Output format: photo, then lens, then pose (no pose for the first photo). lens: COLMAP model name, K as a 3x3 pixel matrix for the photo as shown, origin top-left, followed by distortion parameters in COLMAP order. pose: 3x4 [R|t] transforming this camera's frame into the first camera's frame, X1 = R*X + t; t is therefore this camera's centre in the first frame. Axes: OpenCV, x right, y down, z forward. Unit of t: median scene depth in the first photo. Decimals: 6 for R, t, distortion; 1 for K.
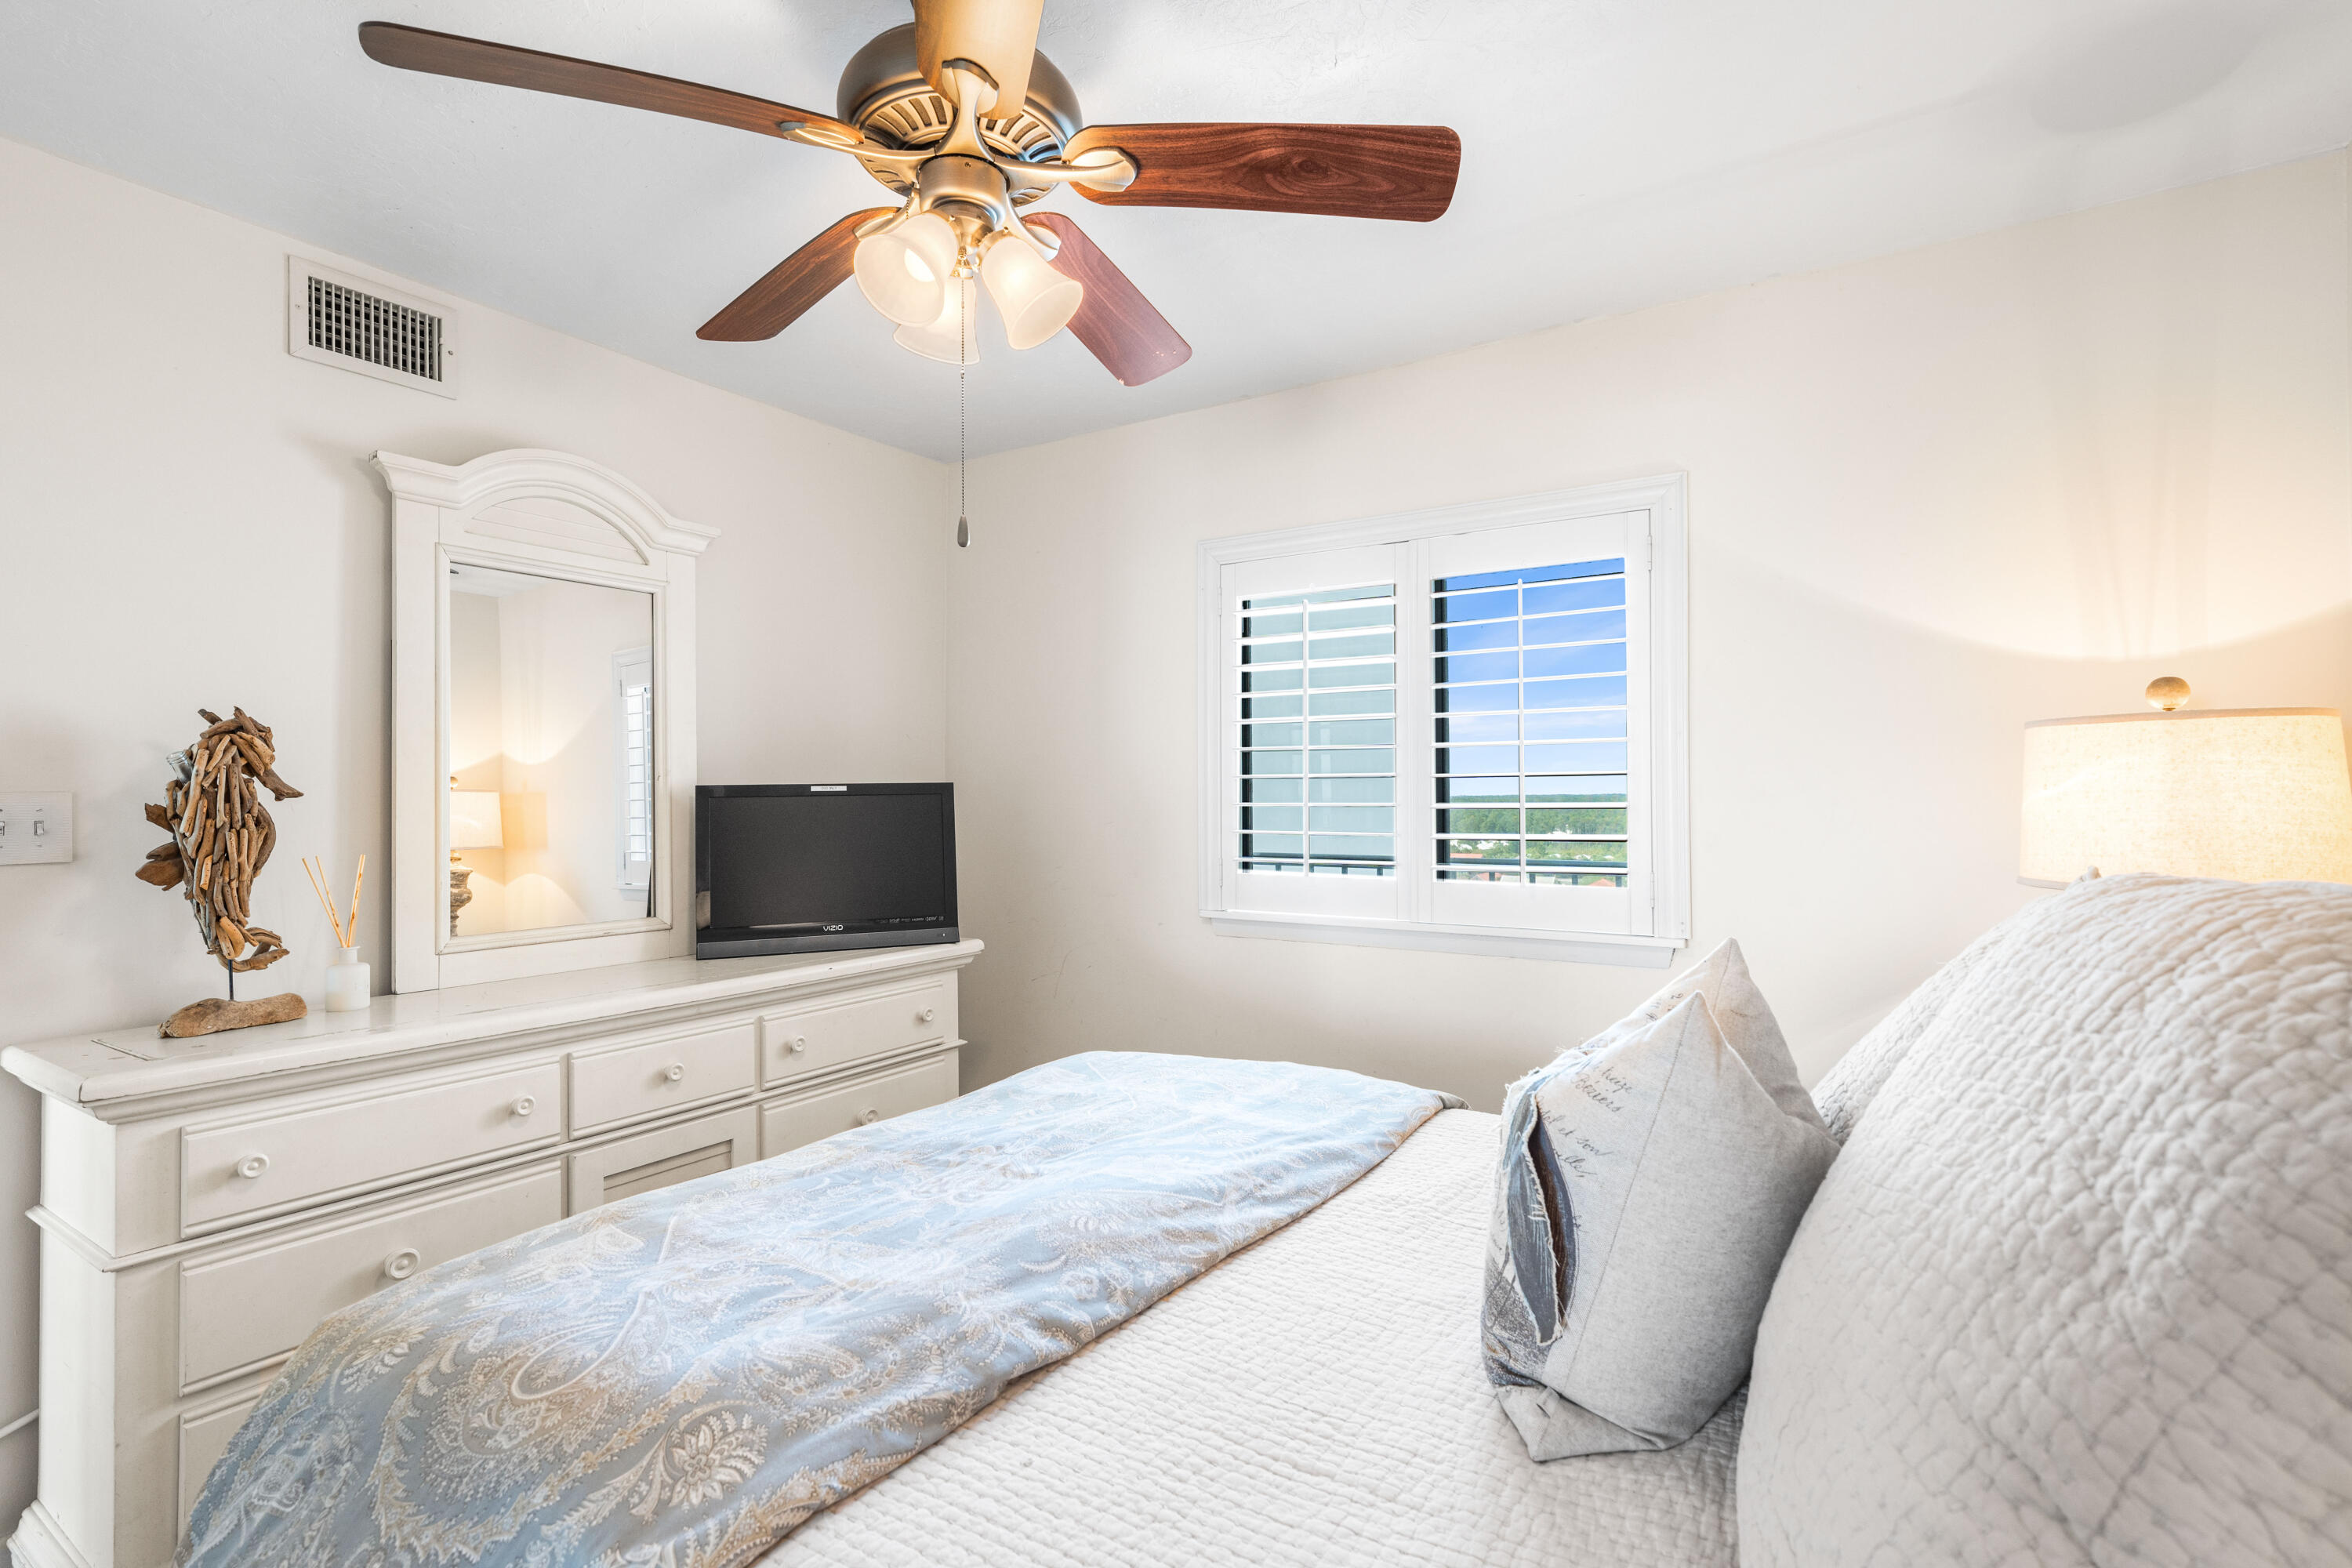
lens RADIAL K [[1079.7, 0, 1178.5], [0, 1079.7, 804.2], [0, 0, 1]] dist [0.013218, -0.000097]
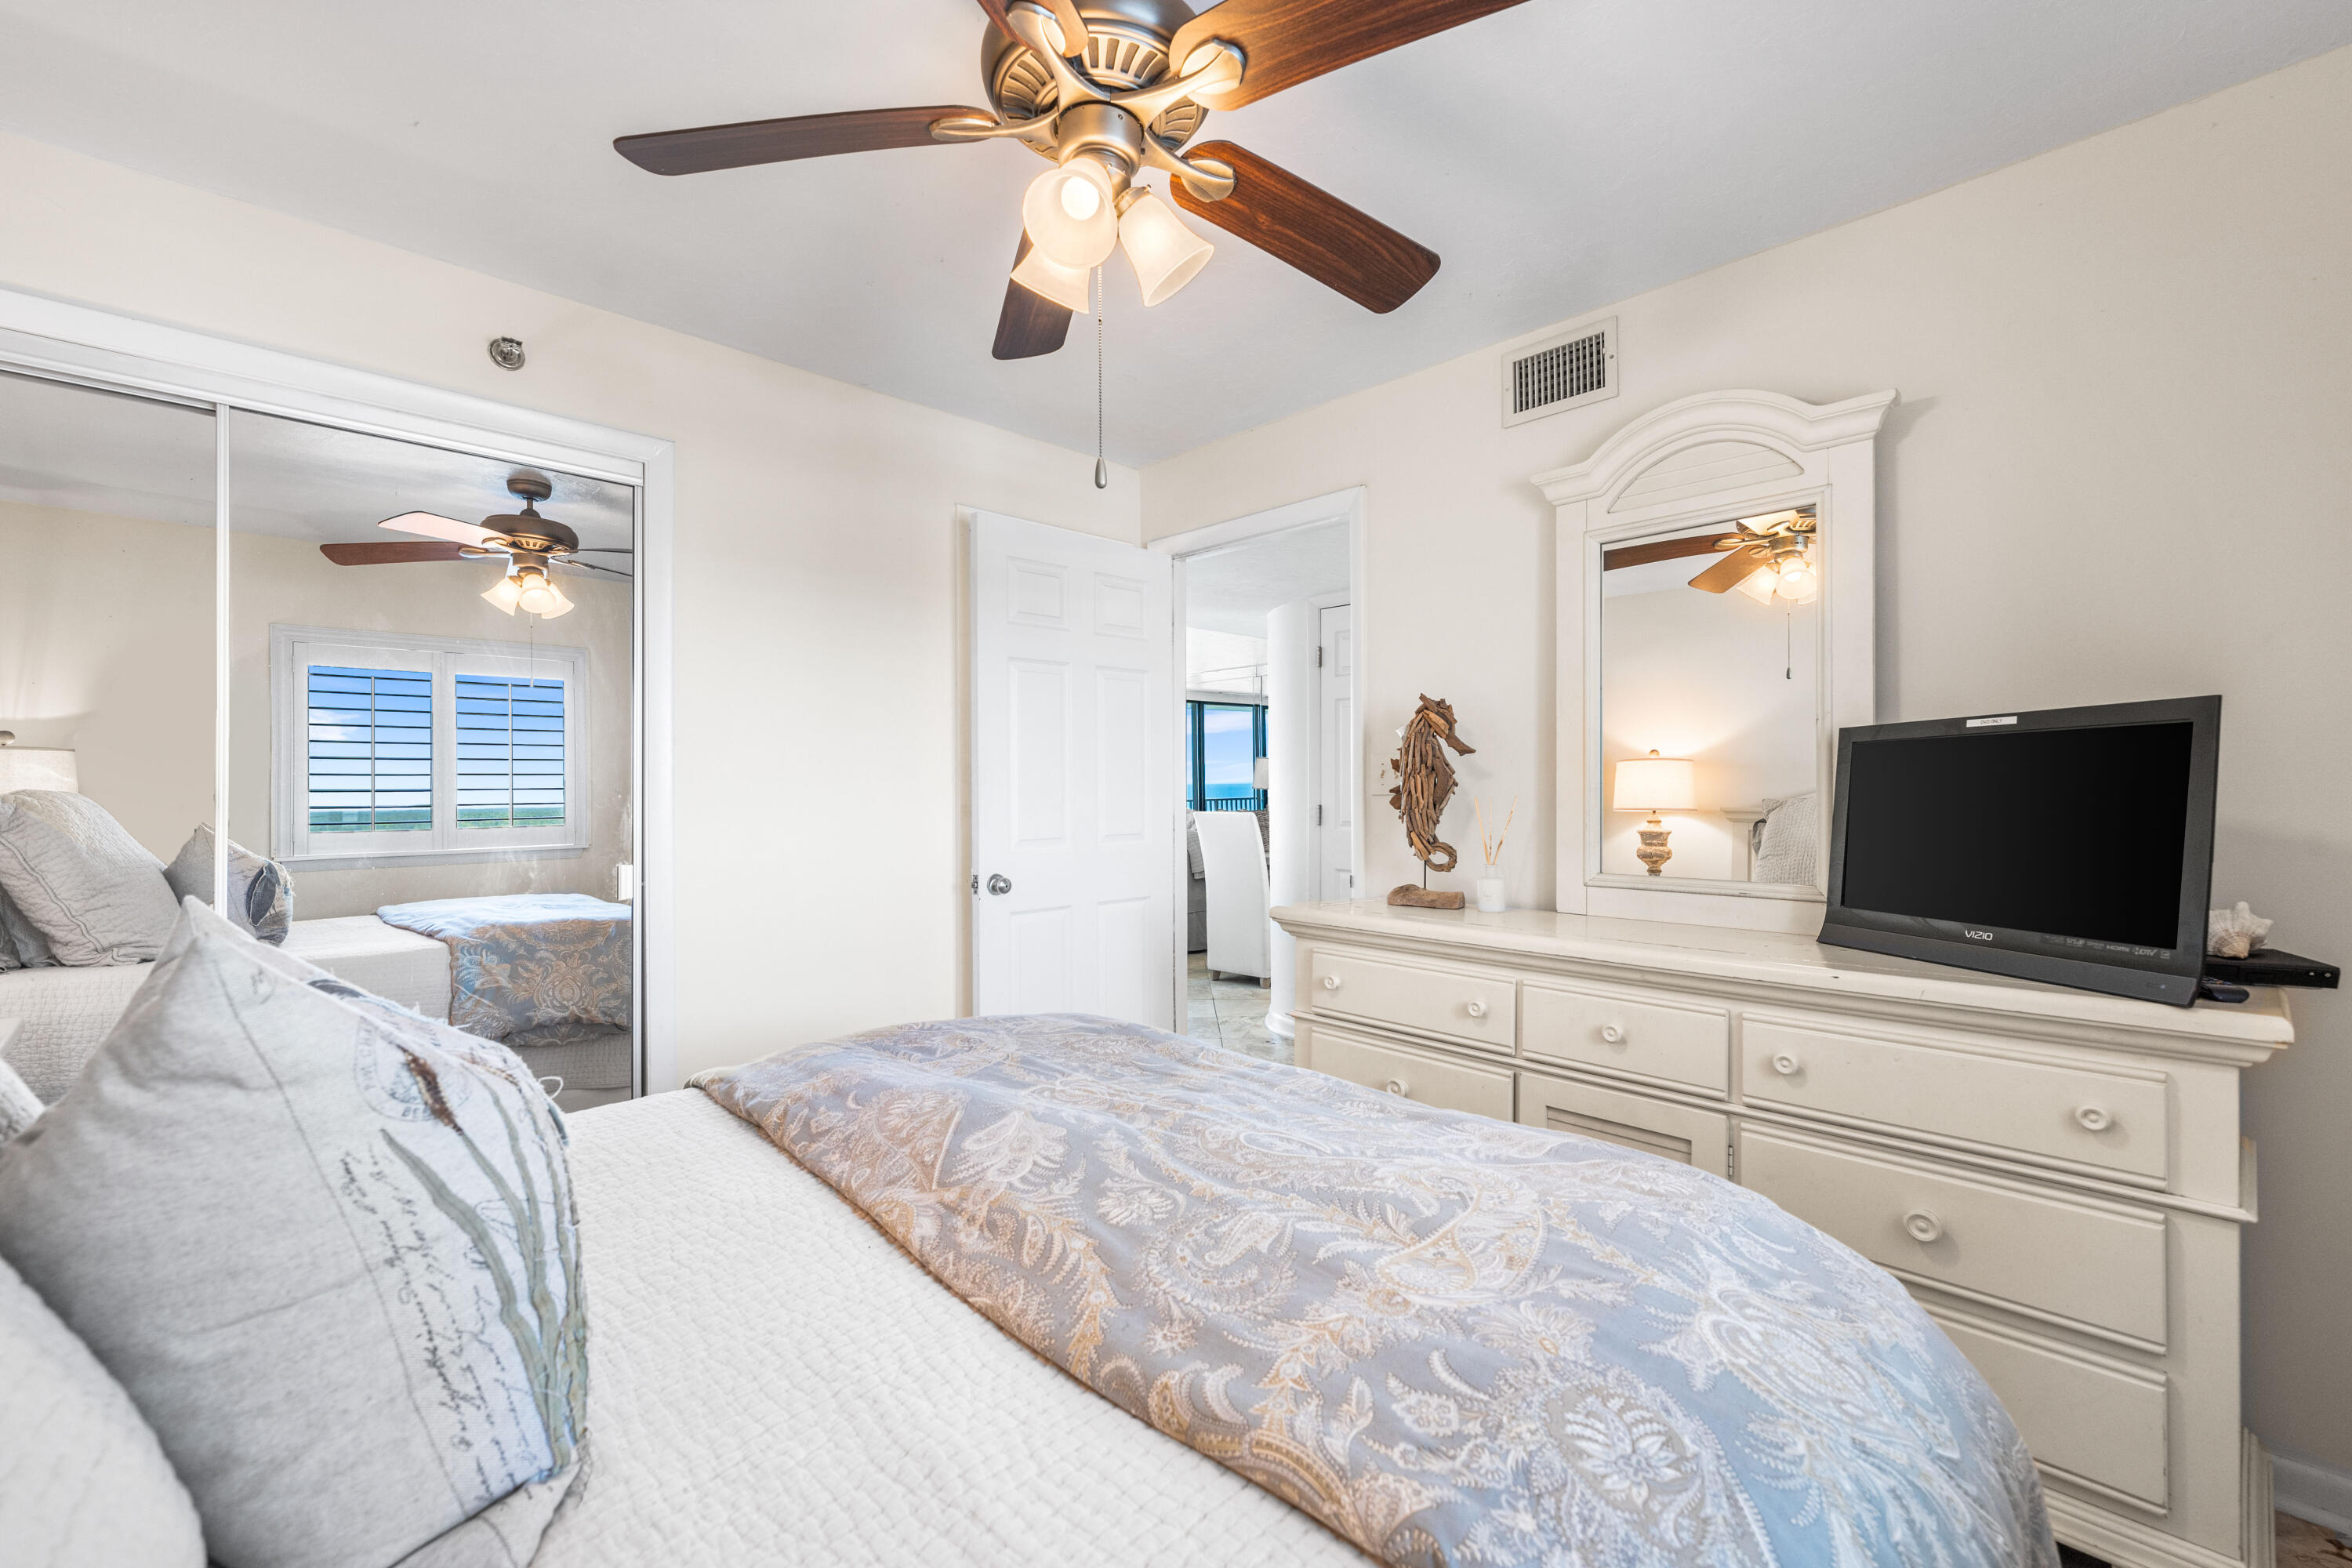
lens RADIAL K [[955.7, 0, 1142.5], [0, 955.7, 783.4], [0, 0, 1]] dist [-0.000651, -0.000127]
pose [[-0.224181, 0.004278, -0.974538, 0.491536], [0.000985, 0.999991, 0.004163, 0.027404], [0.974547, -0.000026, -0.224183, 0.875879]]
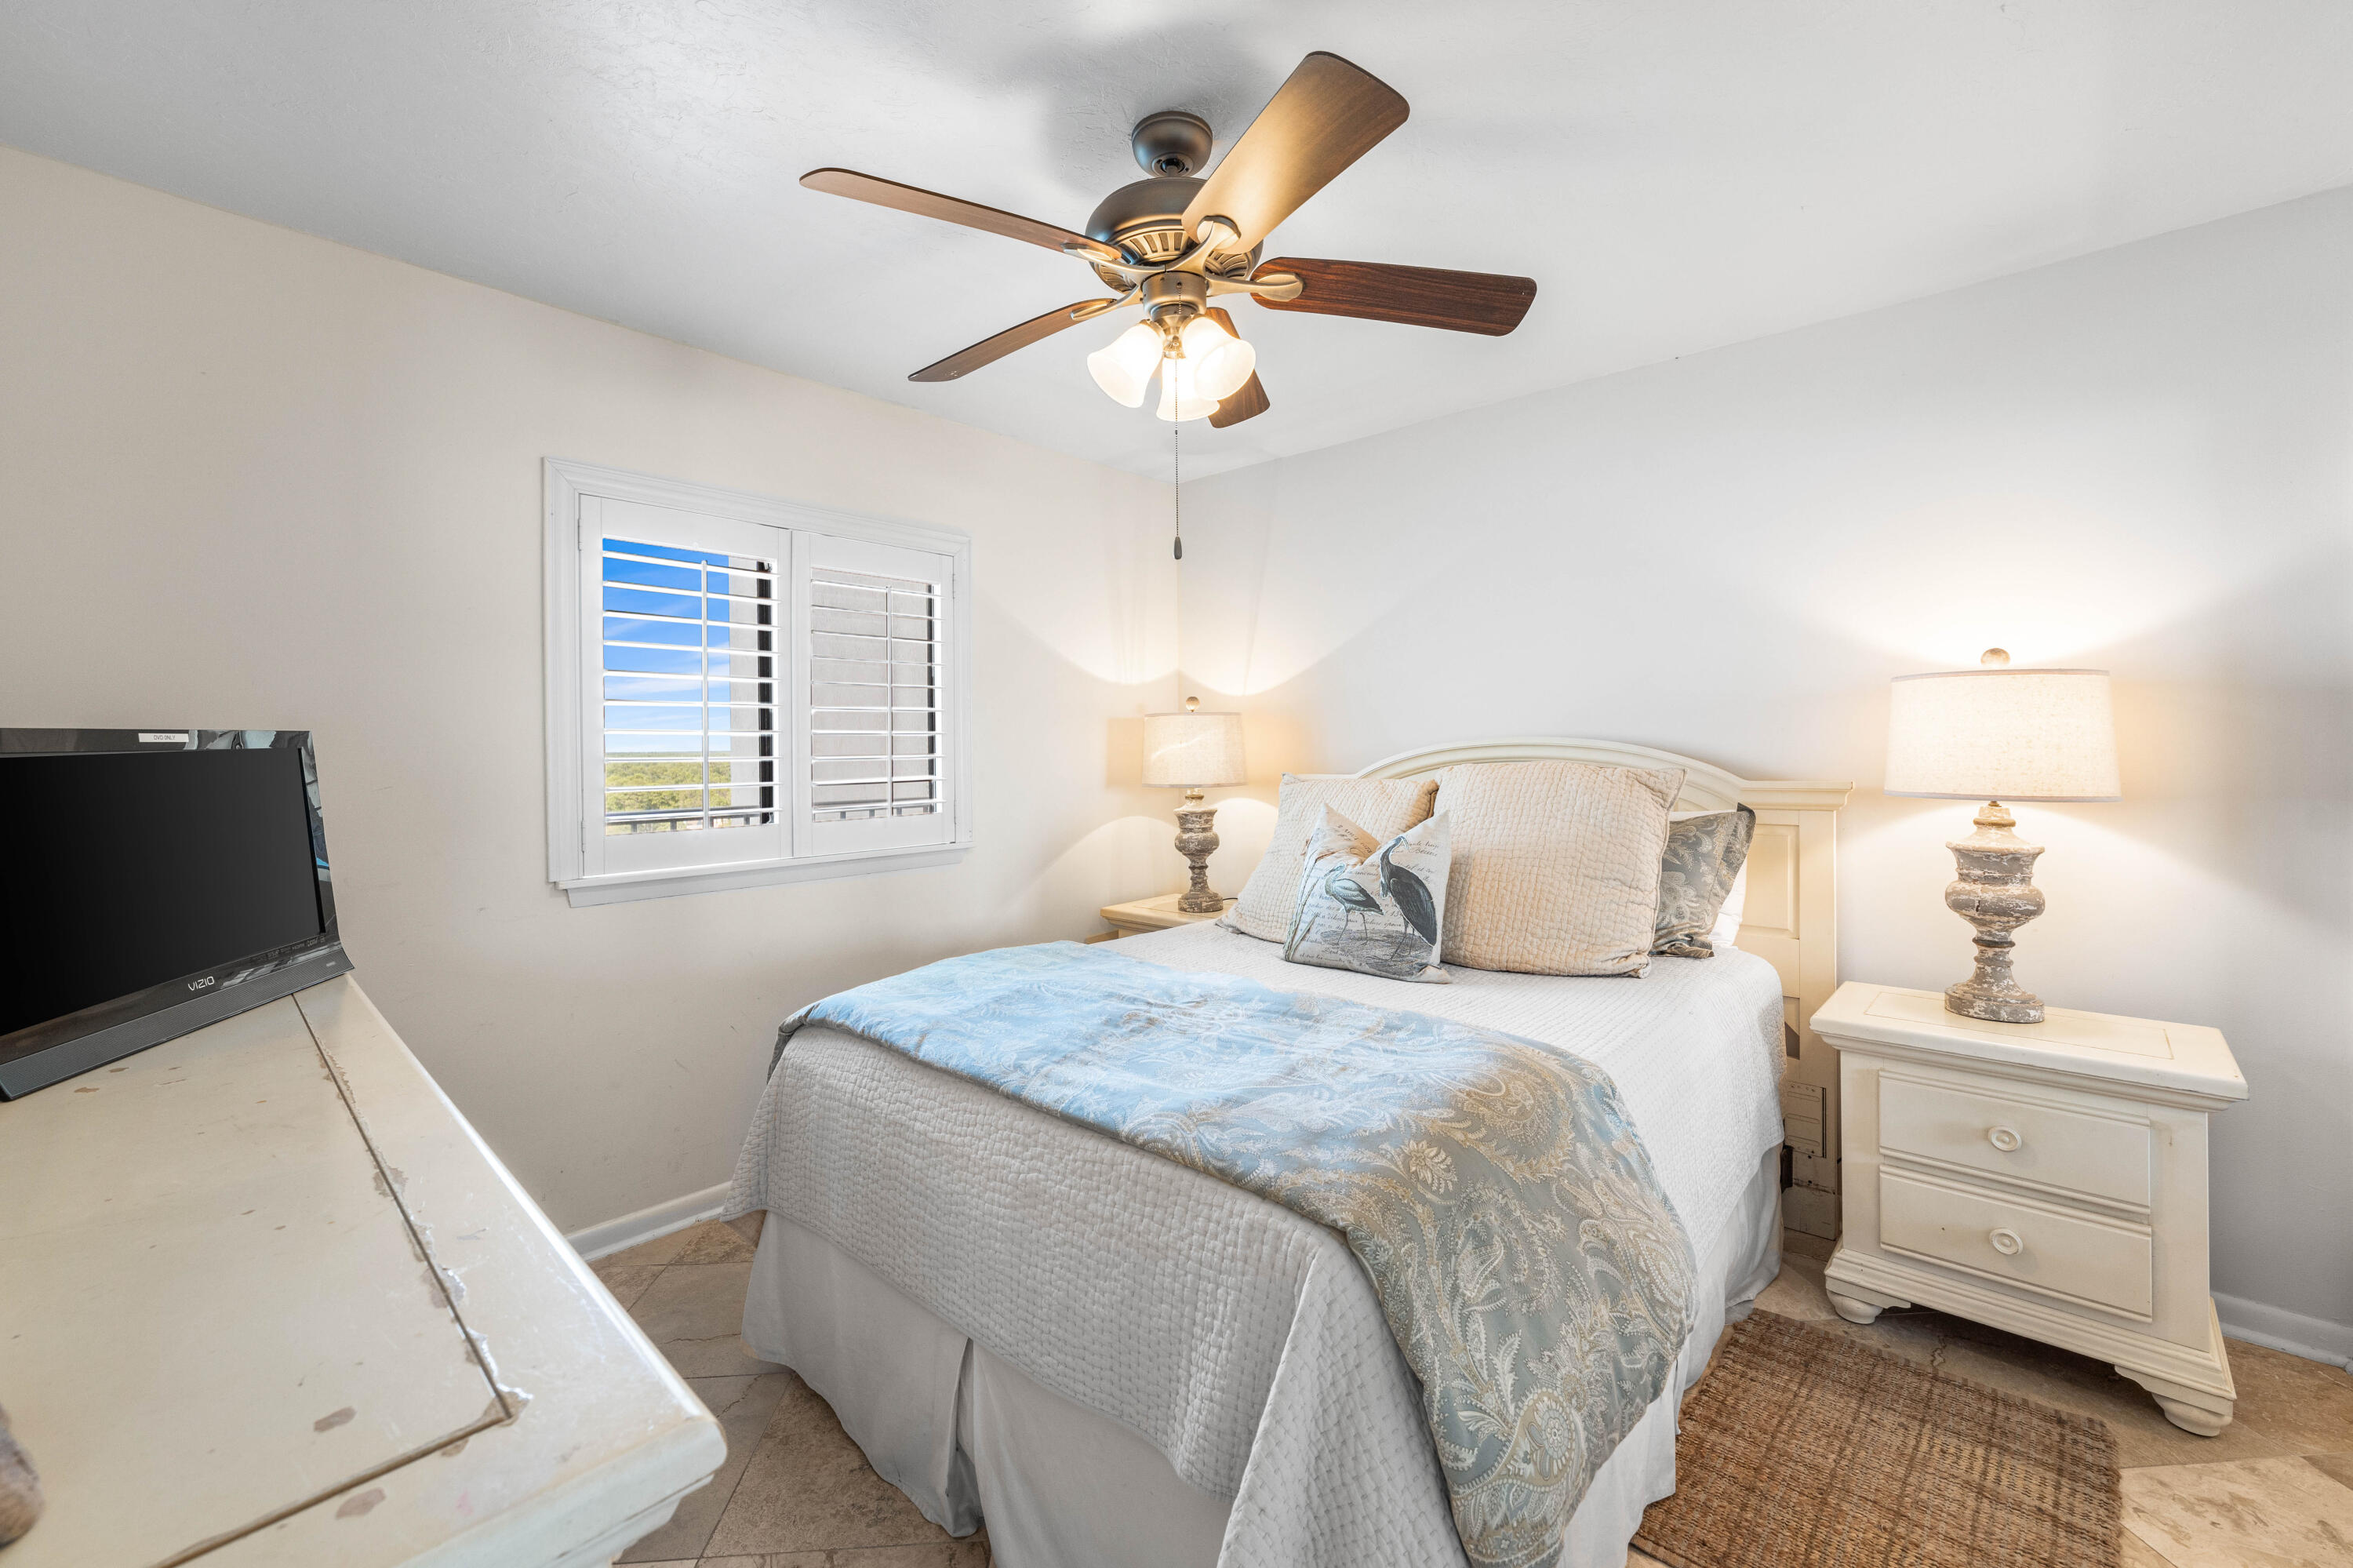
lens RADIAL K [[956.1, 0, 1143.0], [0, 956.1, 783.4], [0, 0, 1]] dist [-0.000651, -0.000127]
pose [[0.192547, -0.035327, 0.980652, -0.985323], [0.019268, 0.999295, 0.032216, 0.003701], [-0.981099, 0.012692, 0.193092, 0.576564]]
